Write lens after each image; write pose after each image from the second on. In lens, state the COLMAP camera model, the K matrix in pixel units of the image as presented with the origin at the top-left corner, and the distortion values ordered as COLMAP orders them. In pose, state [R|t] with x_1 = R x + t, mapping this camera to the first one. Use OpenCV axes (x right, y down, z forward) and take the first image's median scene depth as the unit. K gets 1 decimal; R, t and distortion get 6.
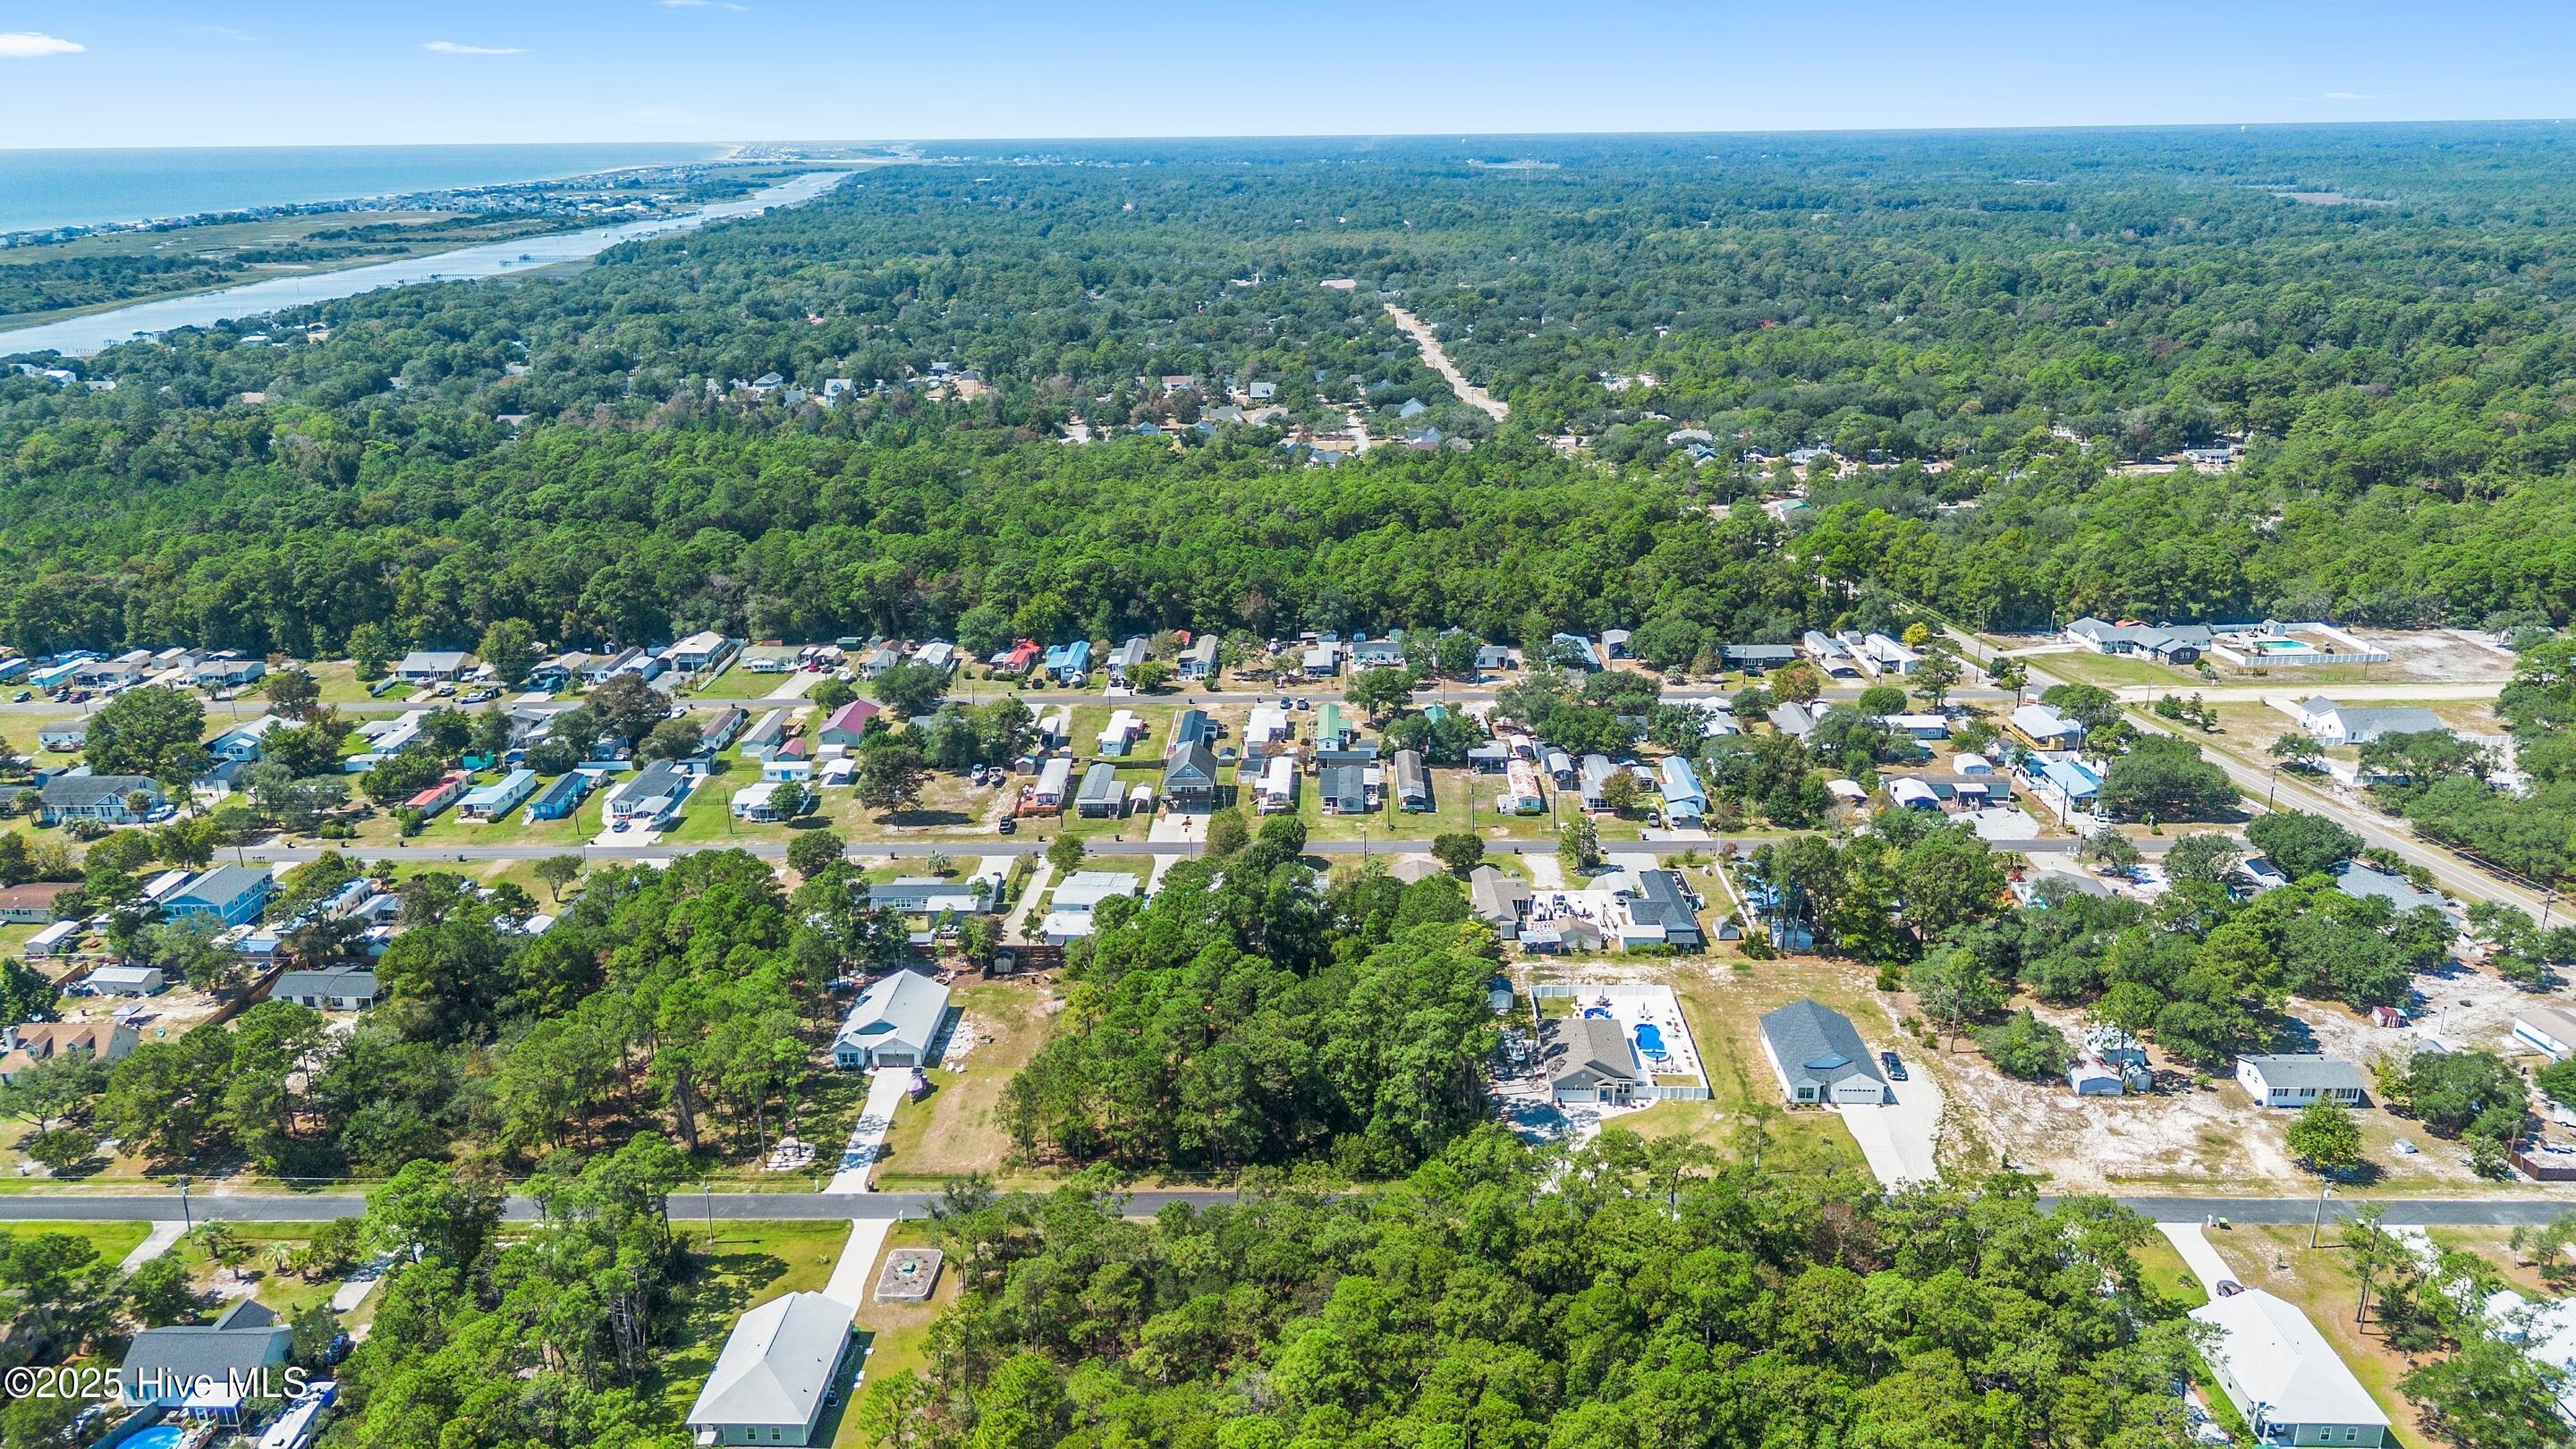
lens RADIAL K [[1777.3, 0, 1288.0], [0, 1777.3, 724.5], [0, 0, 1]] dist [0.064658, -0.078474]
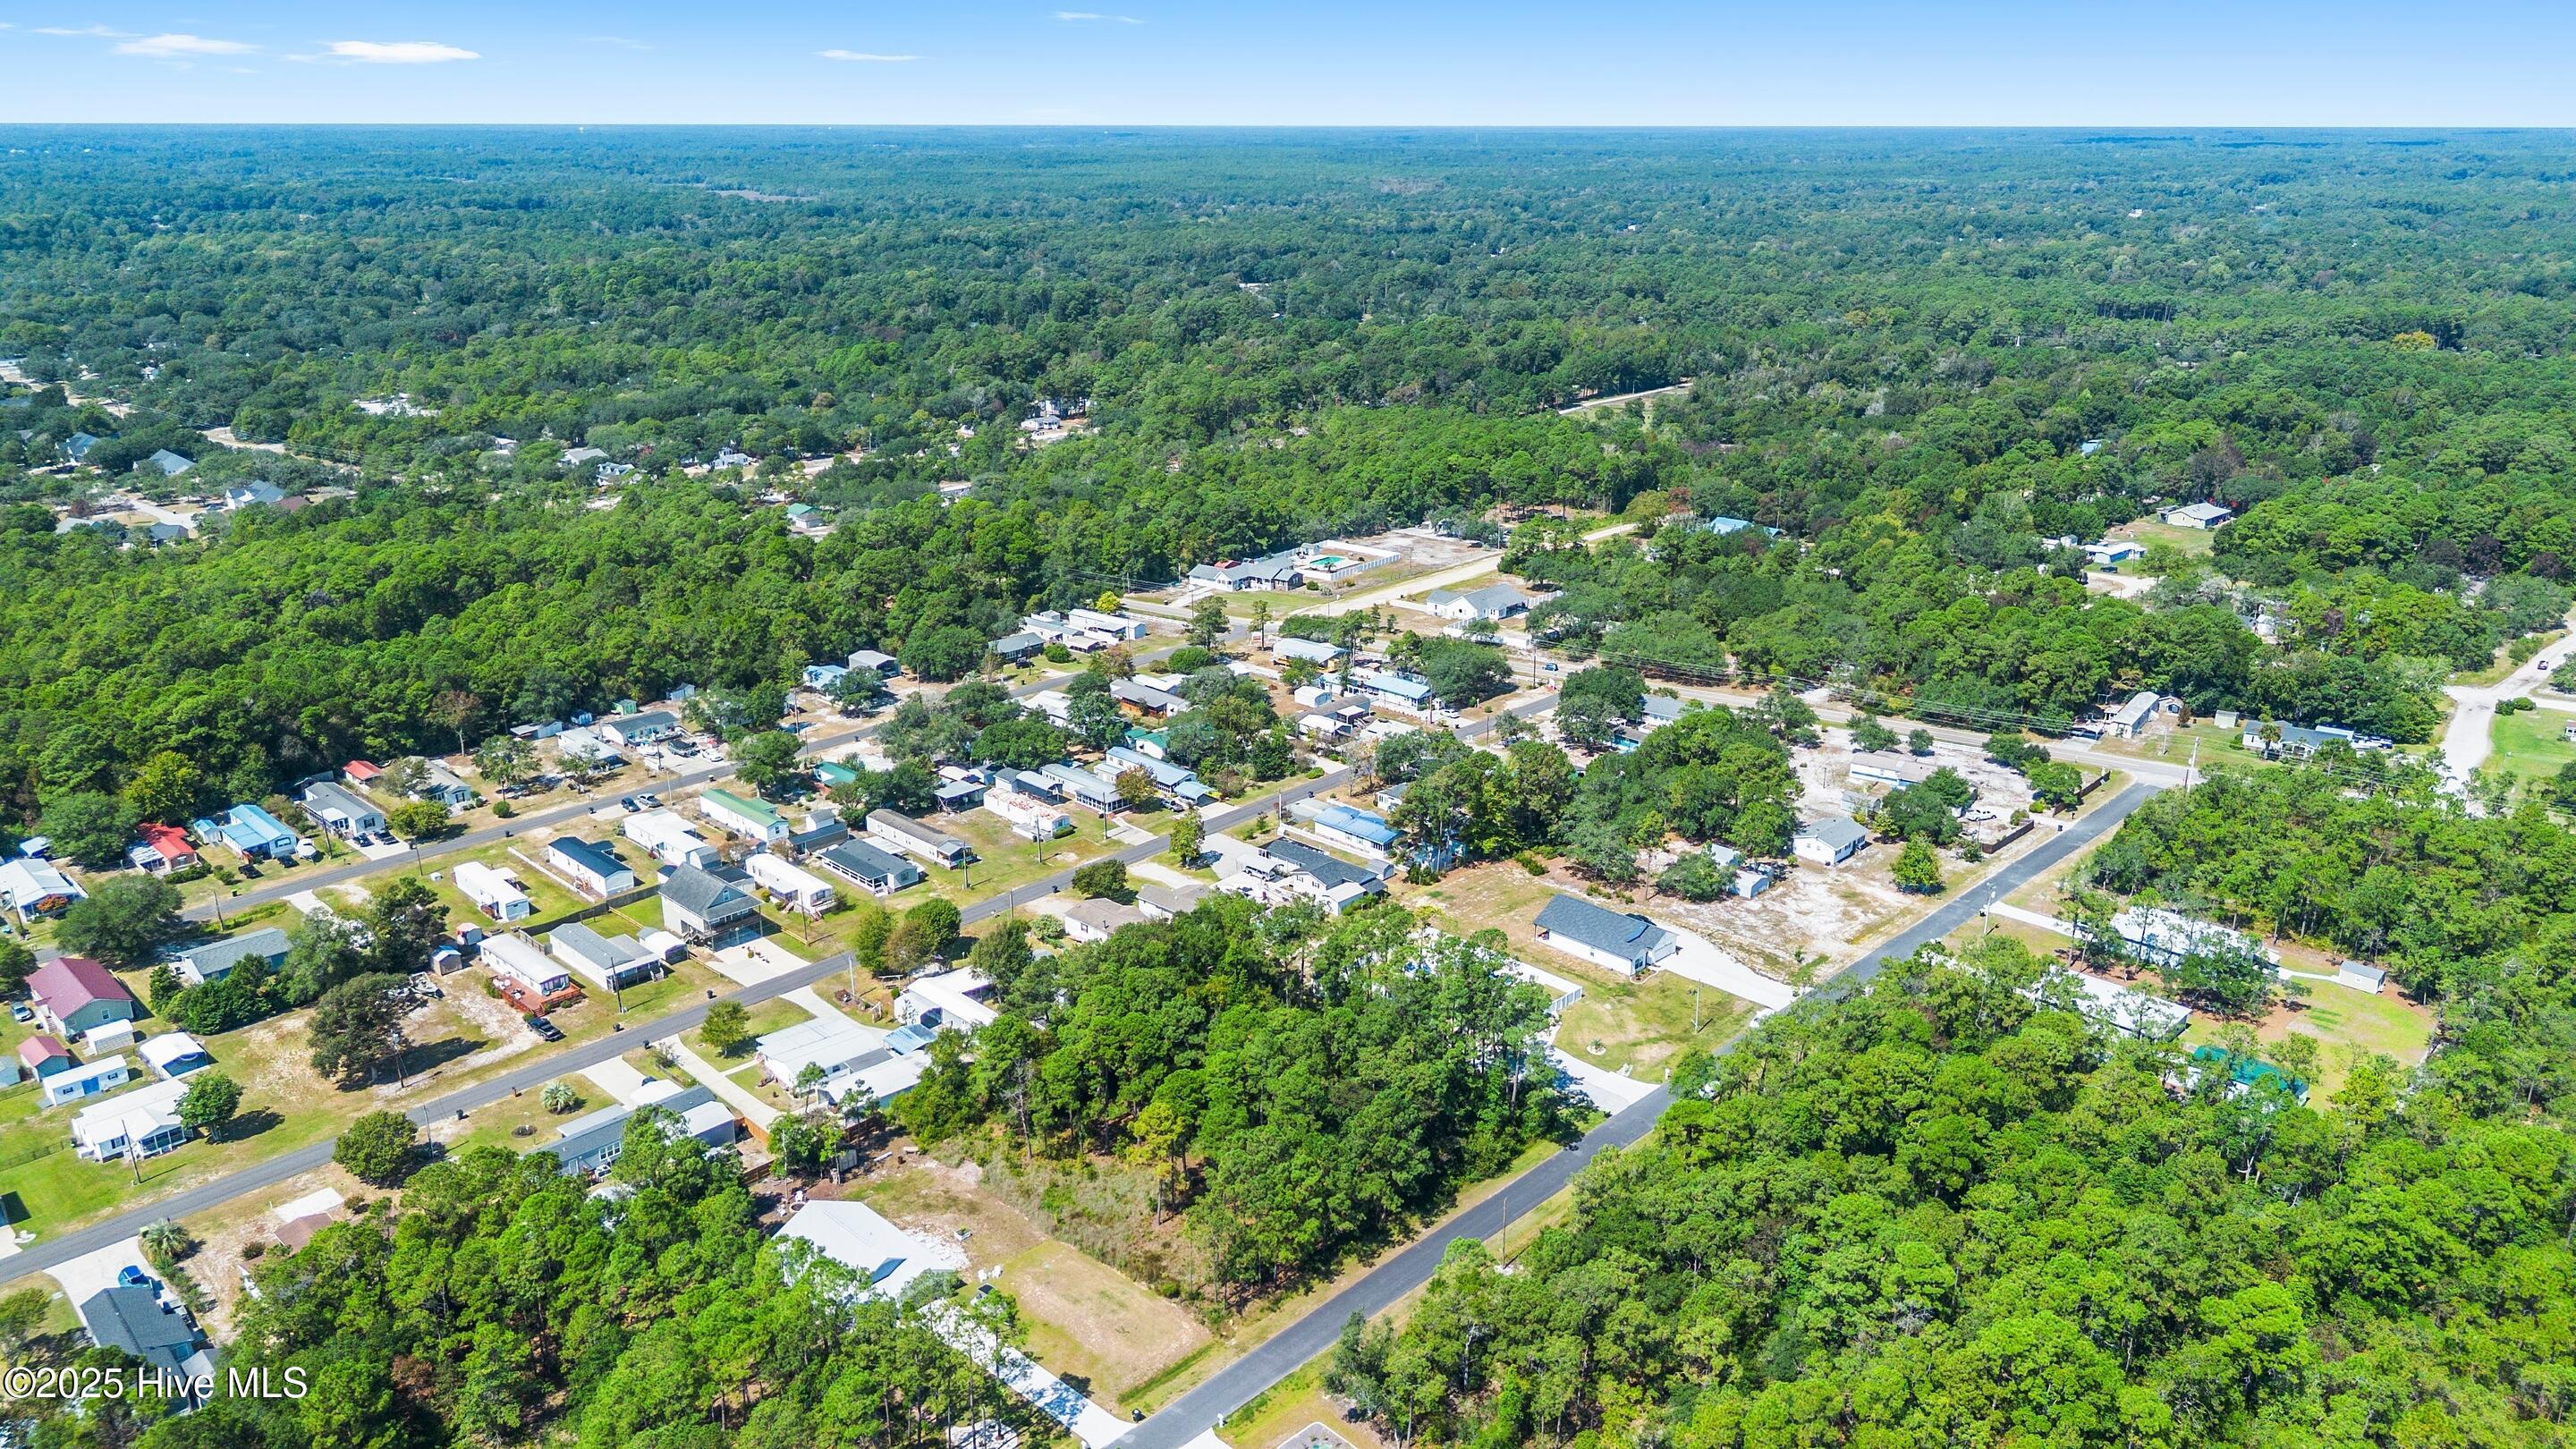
lens RADIAL K [[1777.3, 0, 1288.0], [0, 1777.3, 724.5], [0, 0, 1]] dist [0.064658, -0.078474]
pose [[0.680200, -0.219738, 0.699316, -0.374979], [0.219104, 0.971345, 0.092100, -0.059194], [-0.699515, 0.090576, 0.708855, 0.186482]]
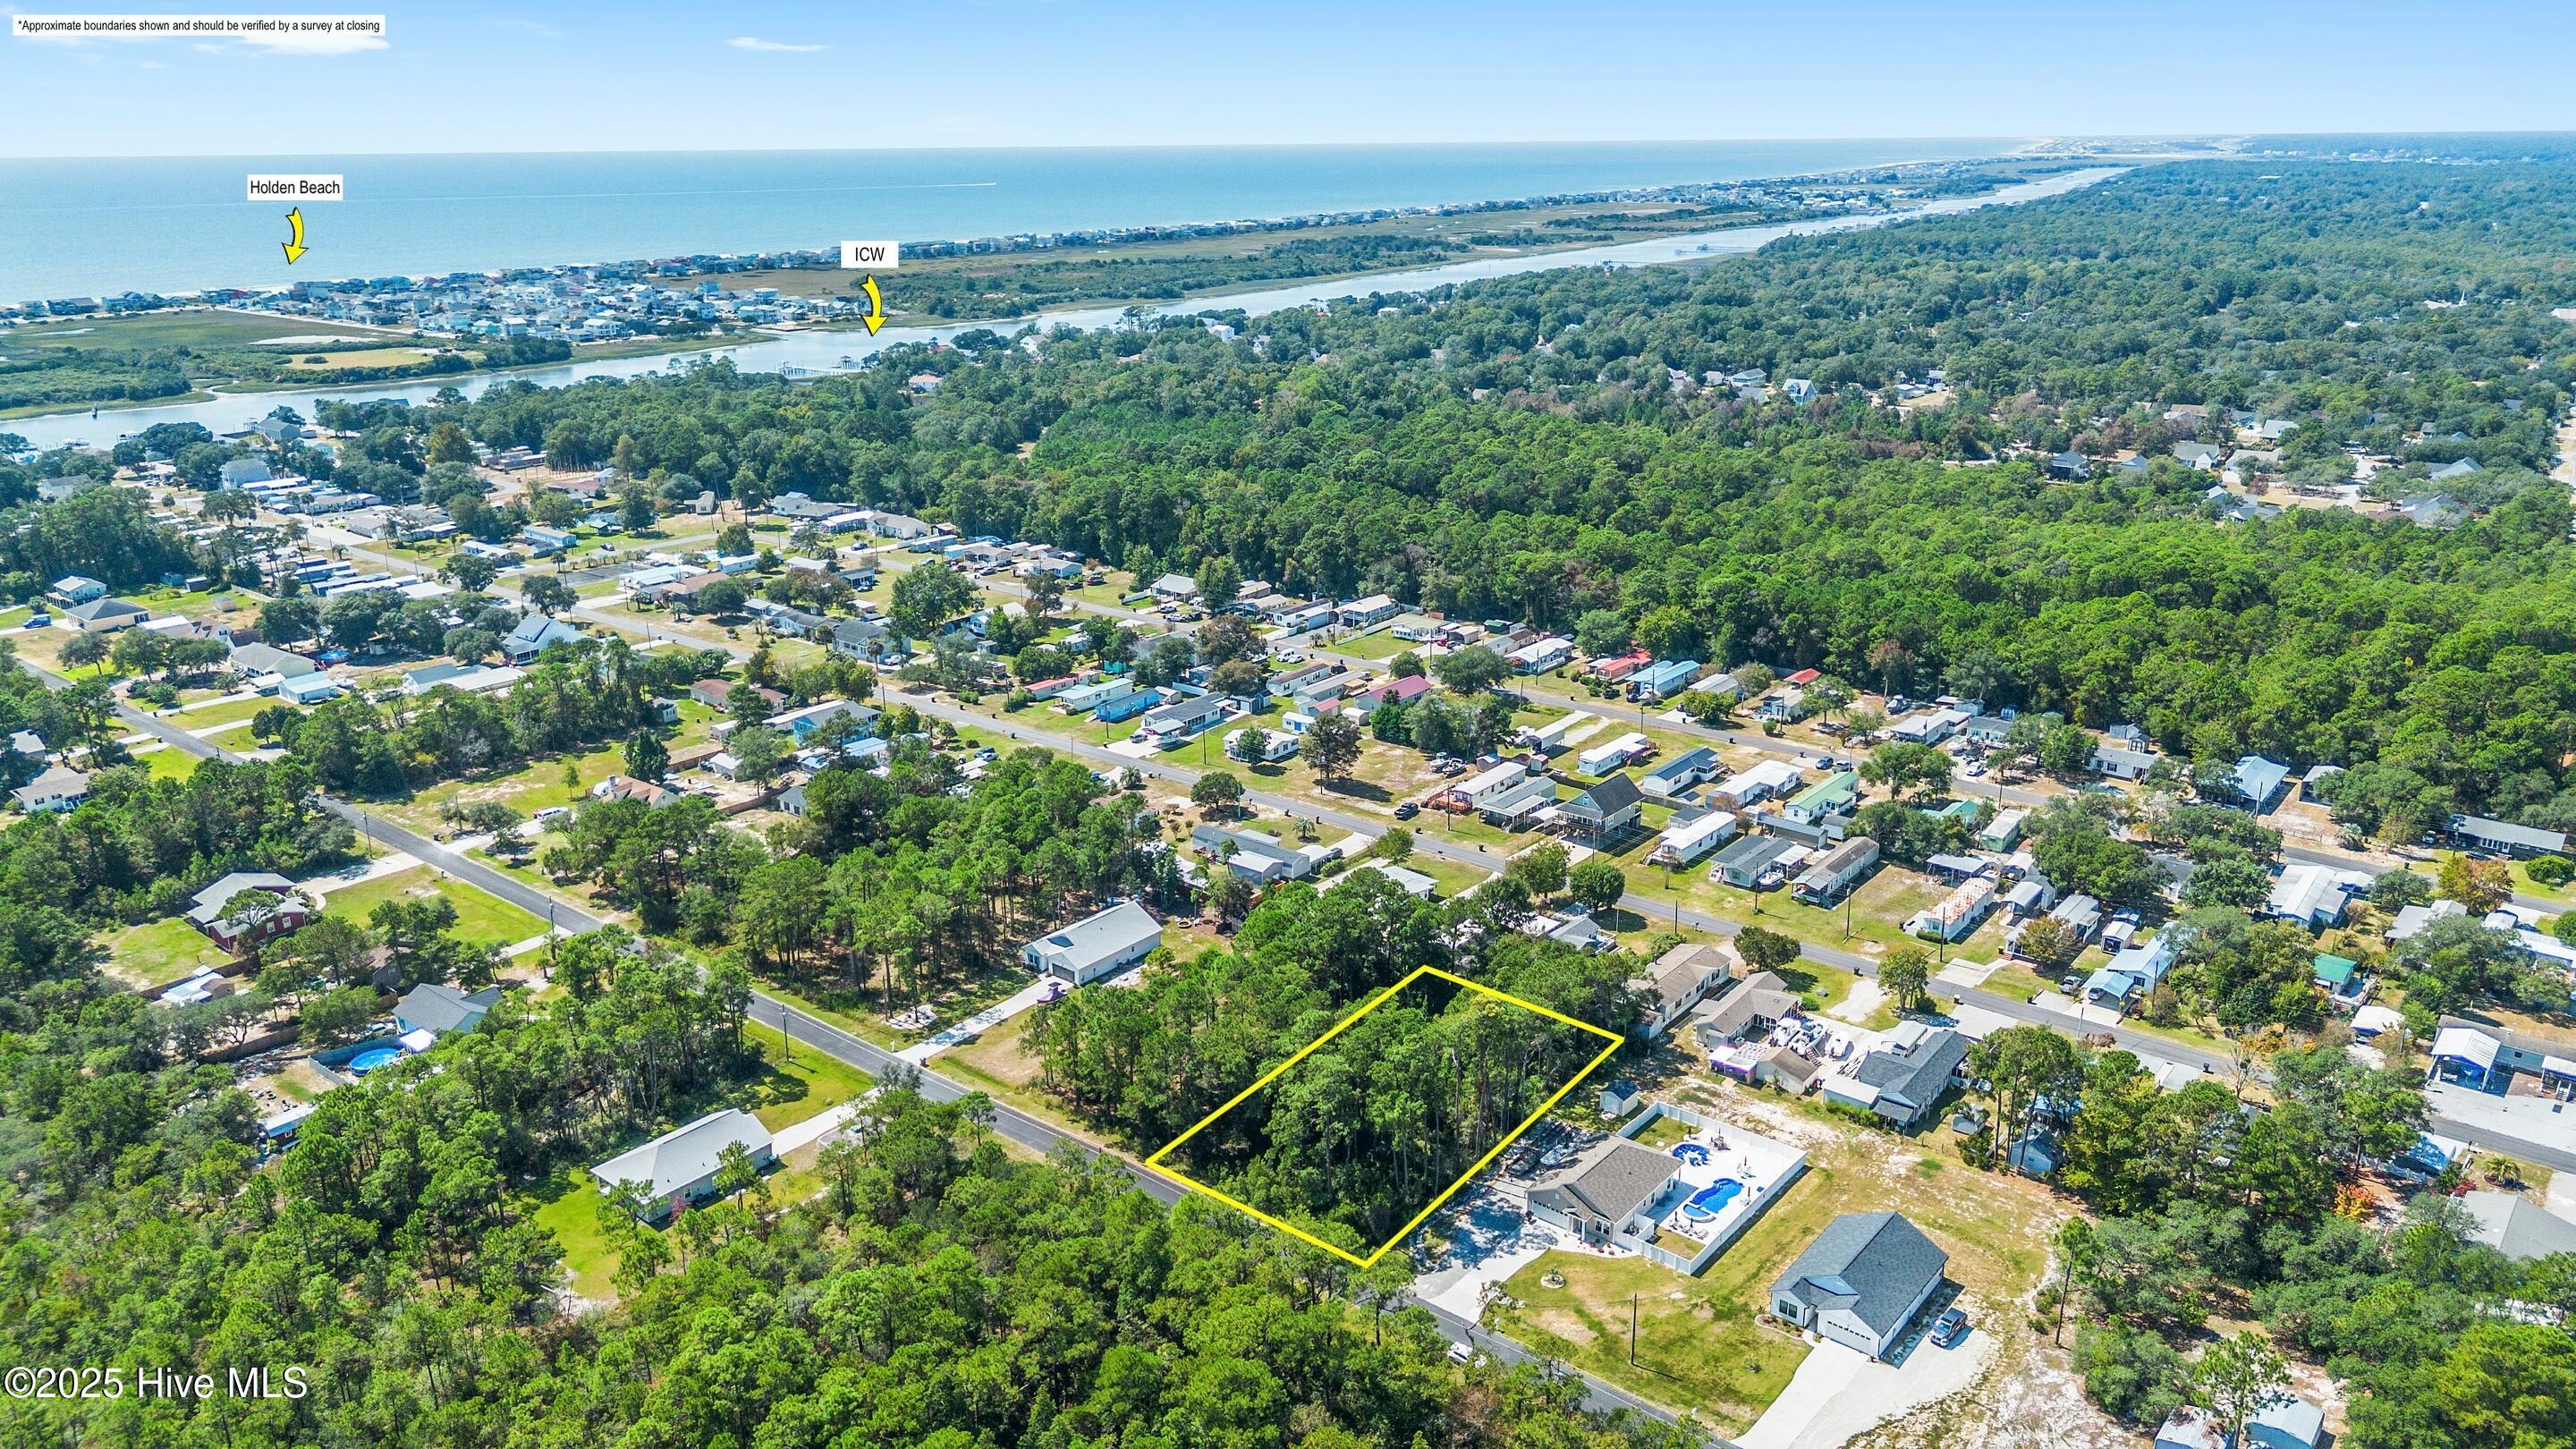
lens RADIAL K [[1777.3, 0, 1288.0], [0, 1777.3, 724.5], [0, 0, 1]] dist [0.064658, -0.078474]
pose [[0.789205, 0.193938, -0.582704, 0.310347], [-0.192408, 0.979141, 0.065287, -0.038135], [0.583211, 0.060592, 0.810058, 0.109971]]
